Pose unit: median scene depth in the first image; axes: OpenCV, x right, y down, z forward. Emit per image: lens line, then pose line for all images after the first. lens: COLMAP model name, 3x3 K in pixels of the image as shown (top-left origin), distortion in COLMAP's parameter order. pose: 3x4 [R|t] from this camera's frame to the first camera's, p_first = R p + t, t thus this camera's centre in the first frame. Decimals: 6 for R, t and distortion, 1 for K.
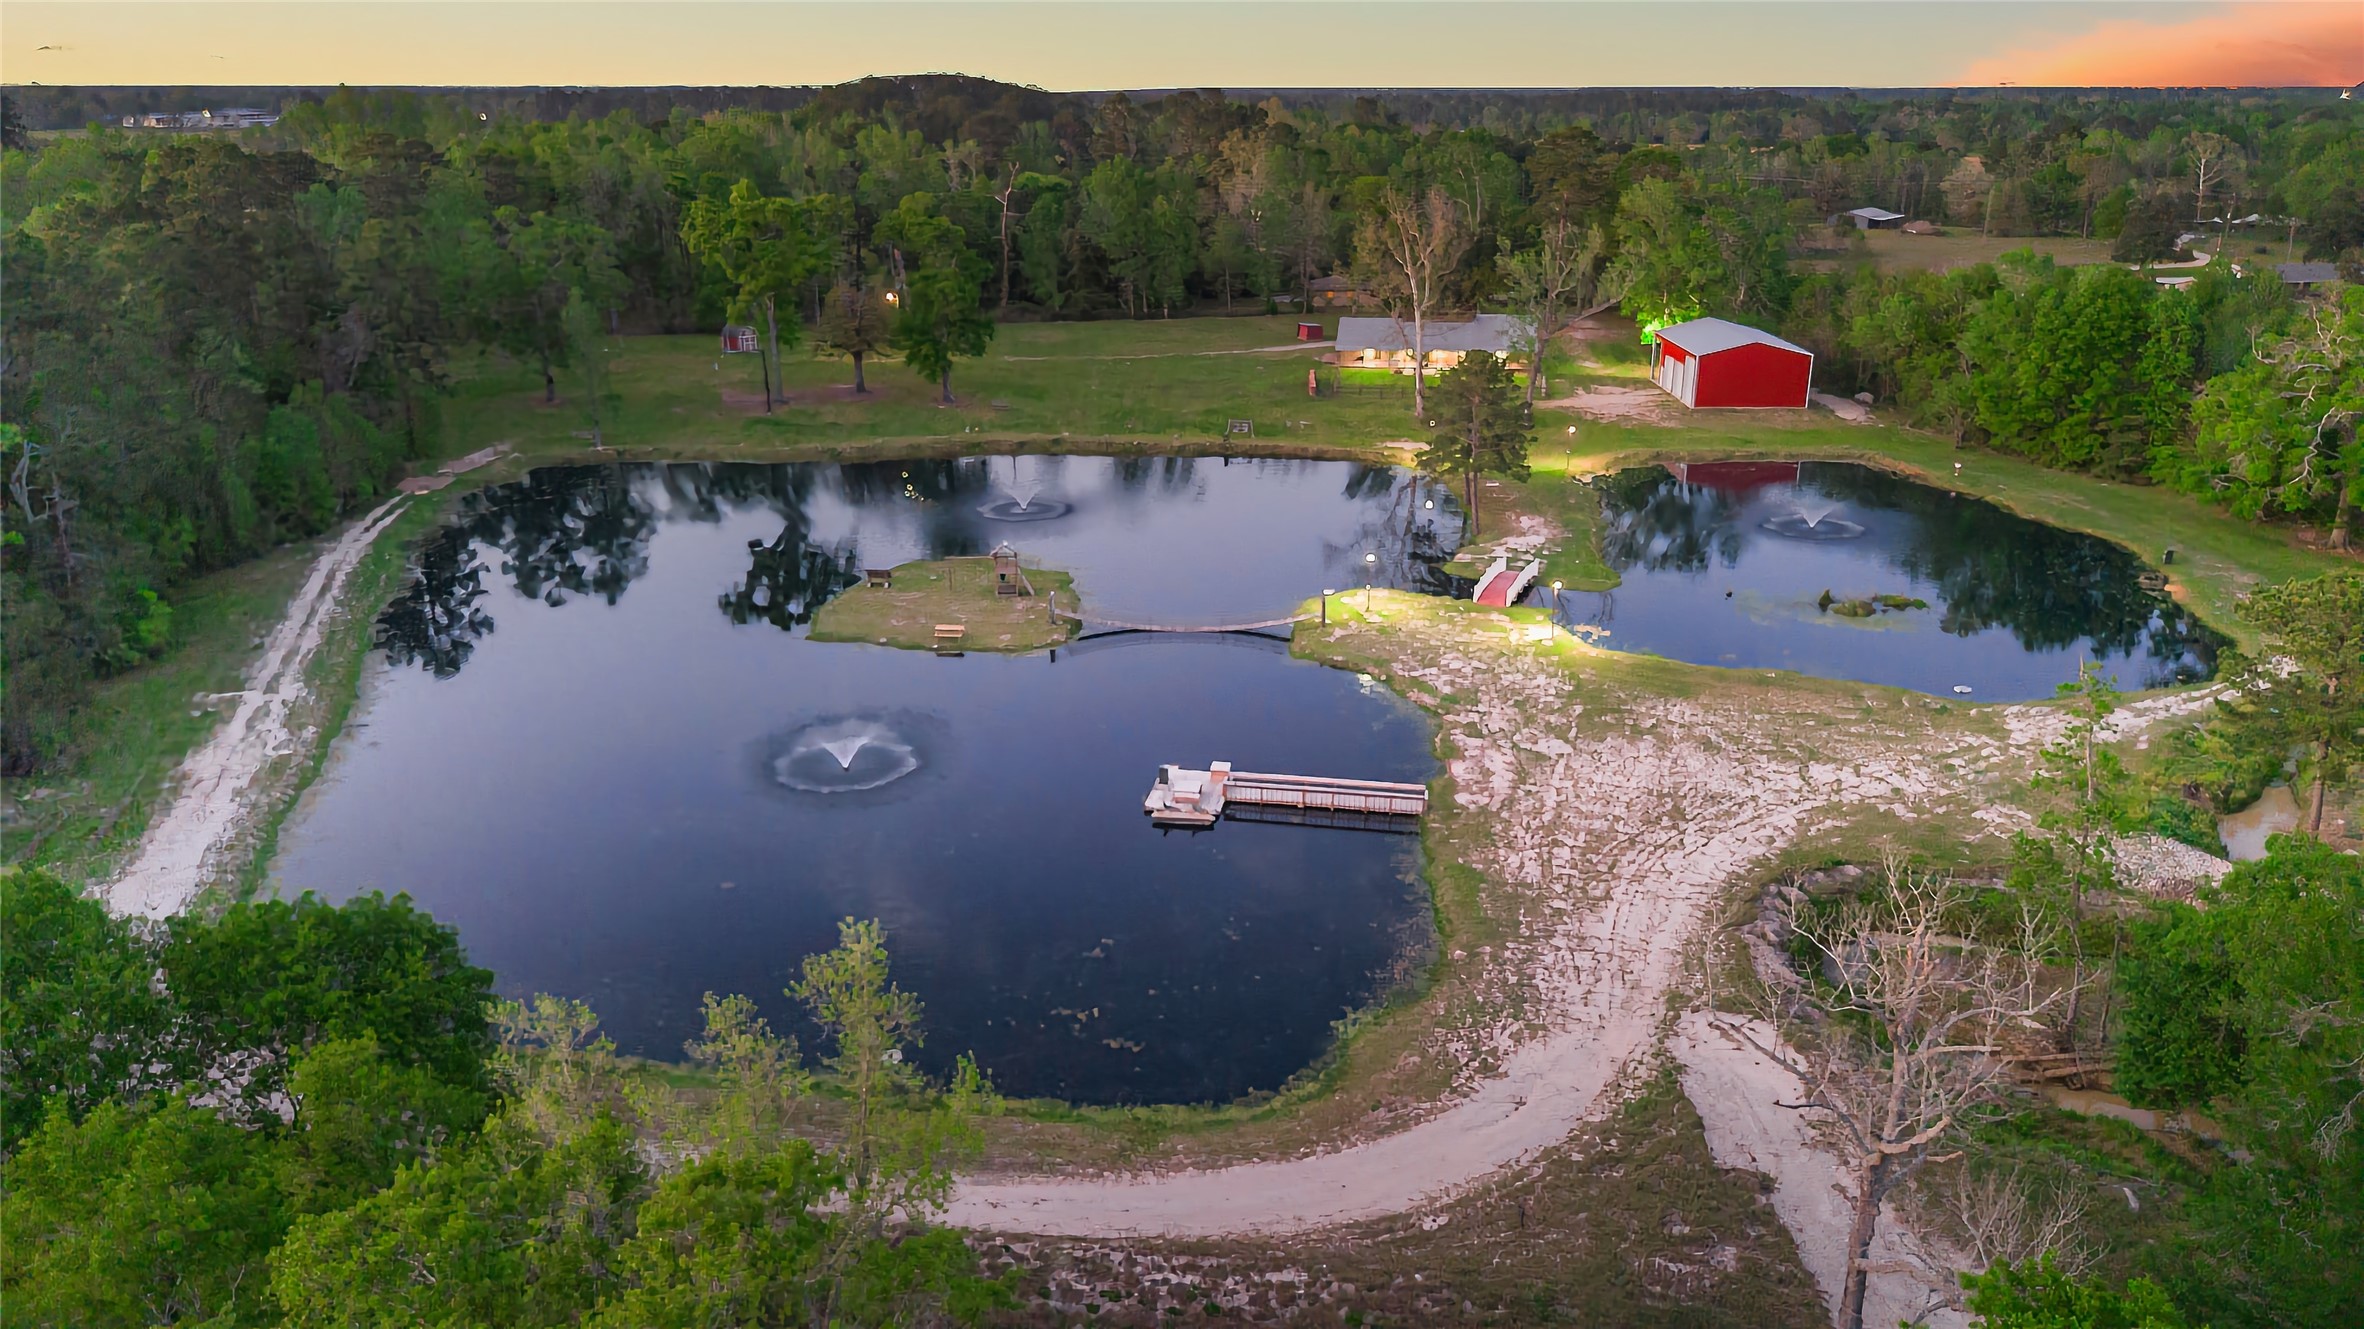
lens RADIAL K [[1721.5, 0, 1182.0], [0, 1721.5, 664.5], [0, 0, 1]] dist [0.122357, -0.001755]
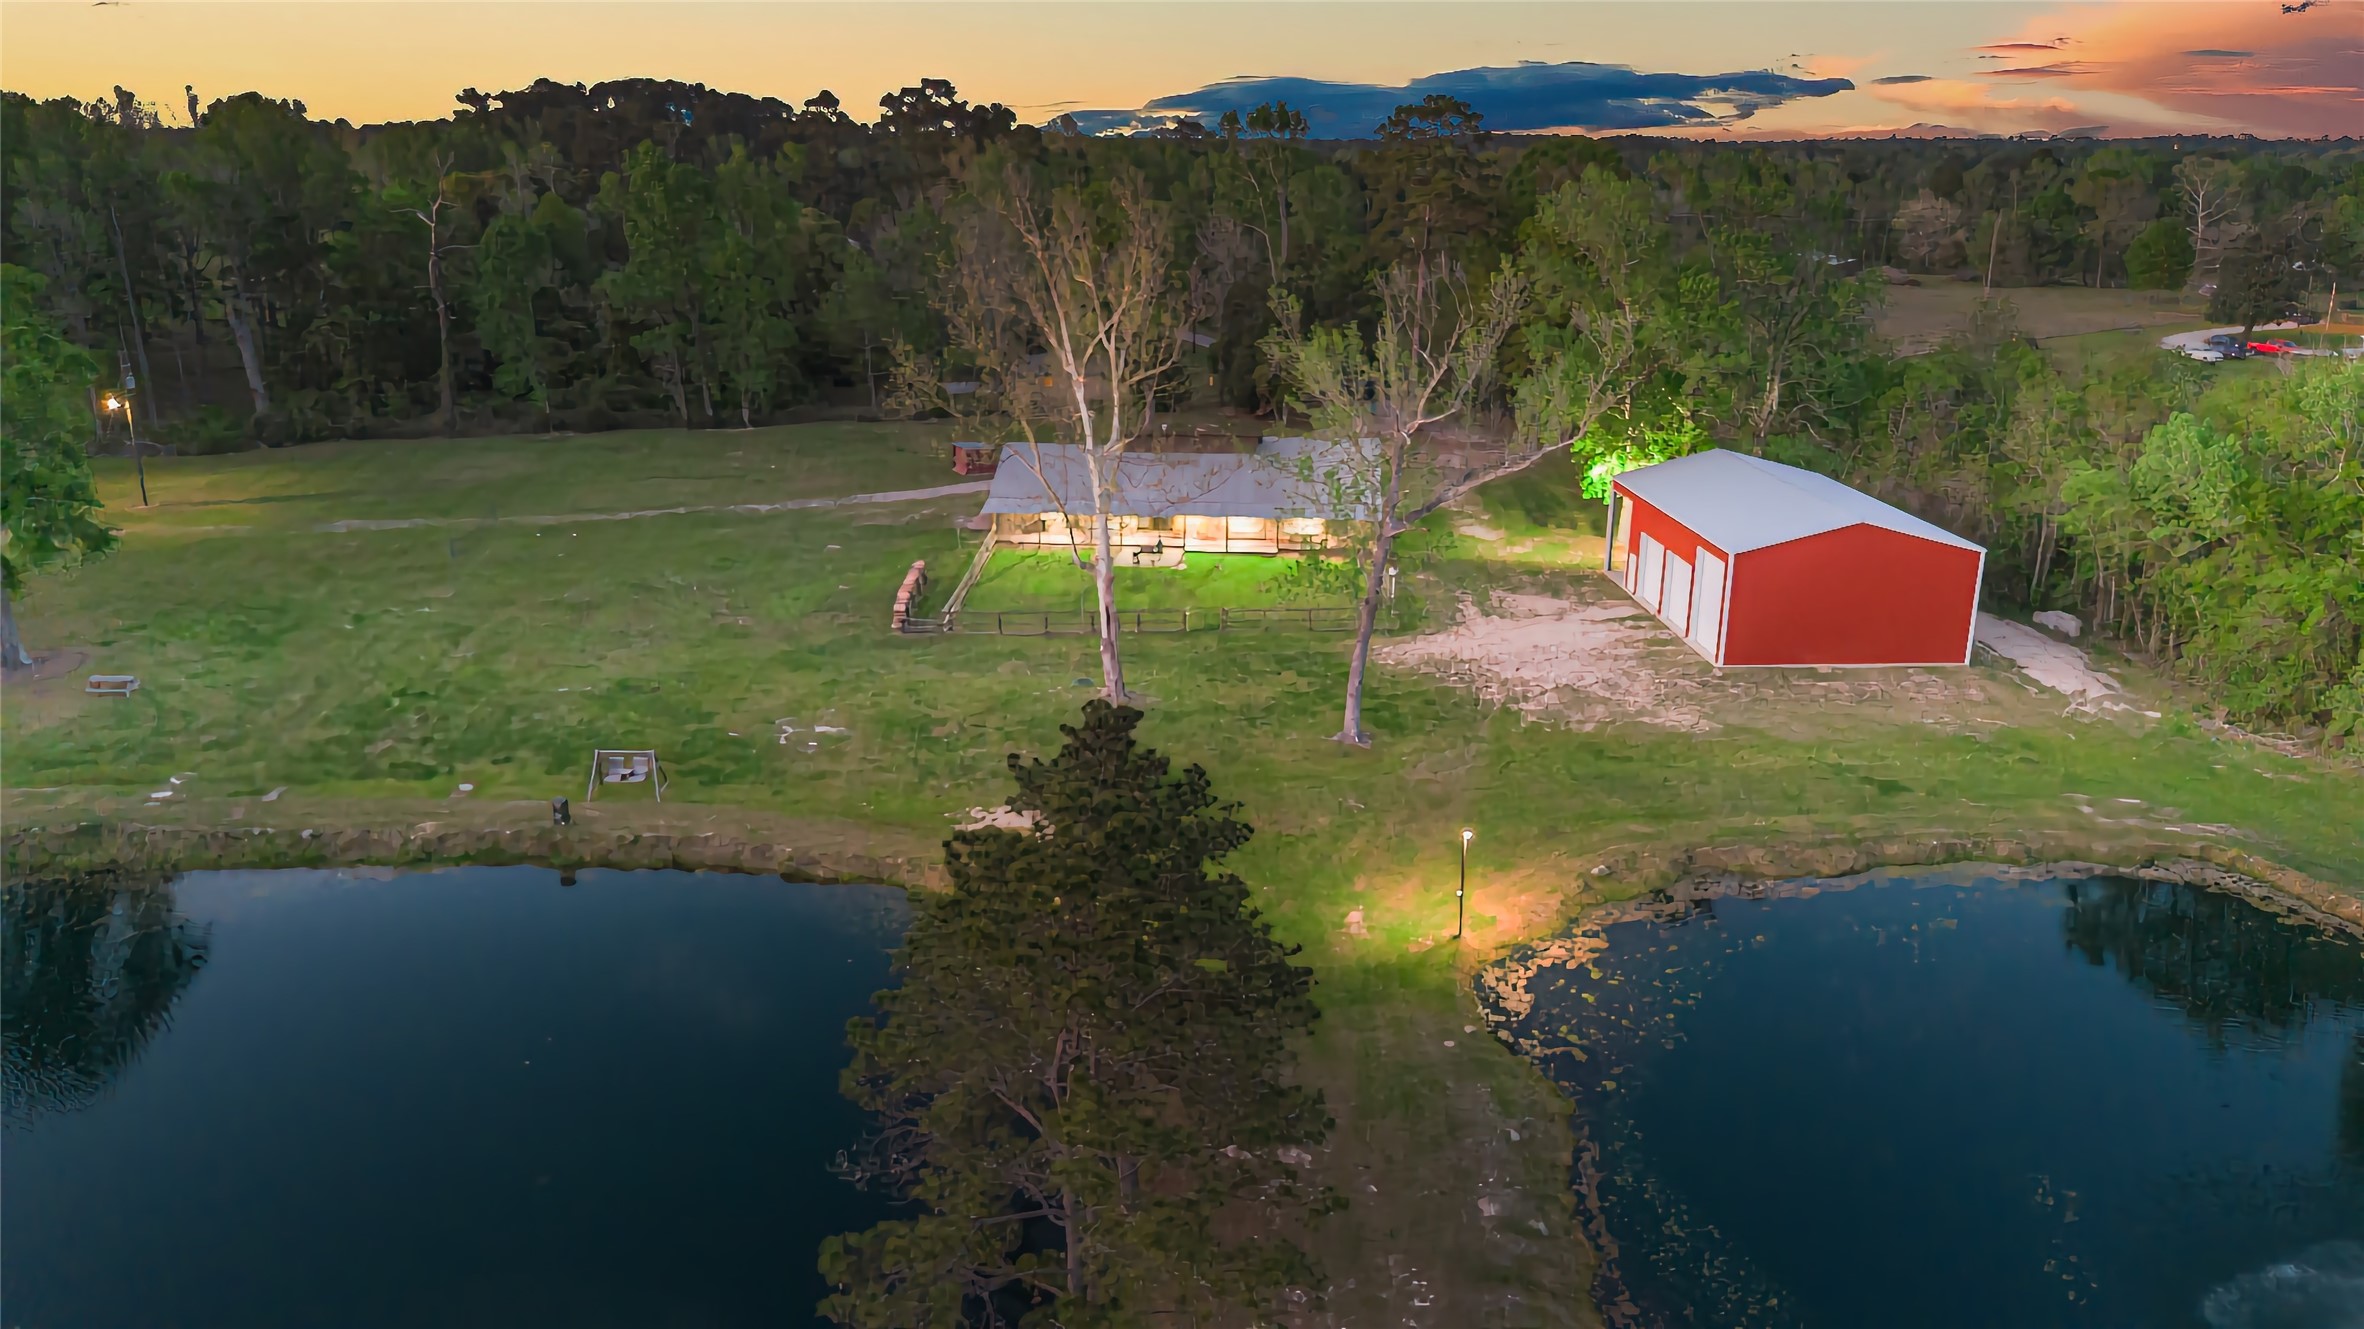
lens RADIAL K [[1690.8, 0, 1118.1], [0, 1690.8, 668.2], [0, 0, 1]] dist [0.082341, 0.000722]
pose [[0.999296, -0.012619, 0.035323, 0.113483], [0.013287, 0.999736, -0.018739, -0.130488], [-0.035078, 0.019195, 0.999200, 0.525263]]
